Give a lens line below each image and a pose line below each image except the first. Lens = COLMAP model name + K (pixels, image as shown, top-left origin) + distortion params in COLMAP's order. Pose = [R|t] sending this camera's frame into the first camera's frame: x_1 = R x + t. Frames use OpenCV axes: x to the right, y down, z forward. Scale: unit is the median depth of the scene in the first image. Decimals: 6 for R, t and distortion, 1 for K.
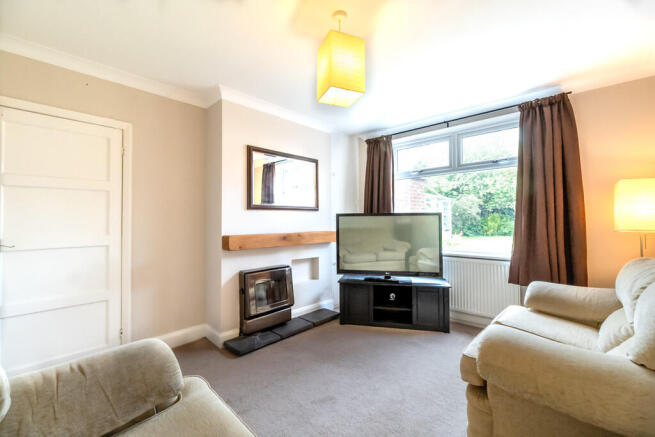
lens RADIAL K [[284.2, 0, 332.2], [0, 284.2, 216.9], [0, 0, 1]] dist [0.000258, 0.000003]
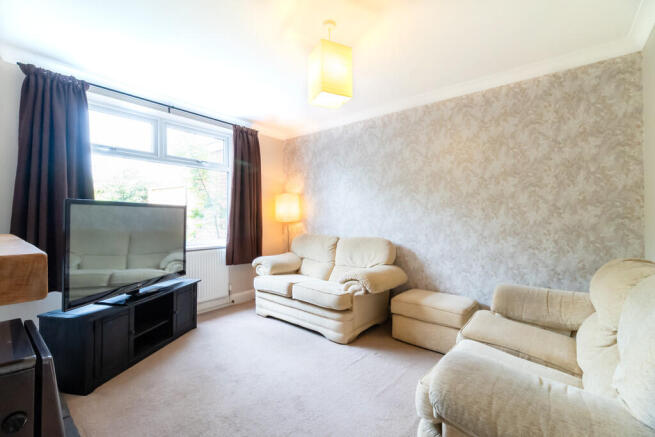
lens RADIAL K [[284.2, 0, 332.2], [0, 284.2, 216.9], [0, 0, 1]] dist [0.000258, 0.000003]
pose [[-0.064452, 0.000946, 0.997920, -0.595297], [-0.023574, 0.999719, -0.002470, 0.011949], [-0.997642, -0.023684, -0.064412, 0.575185]]
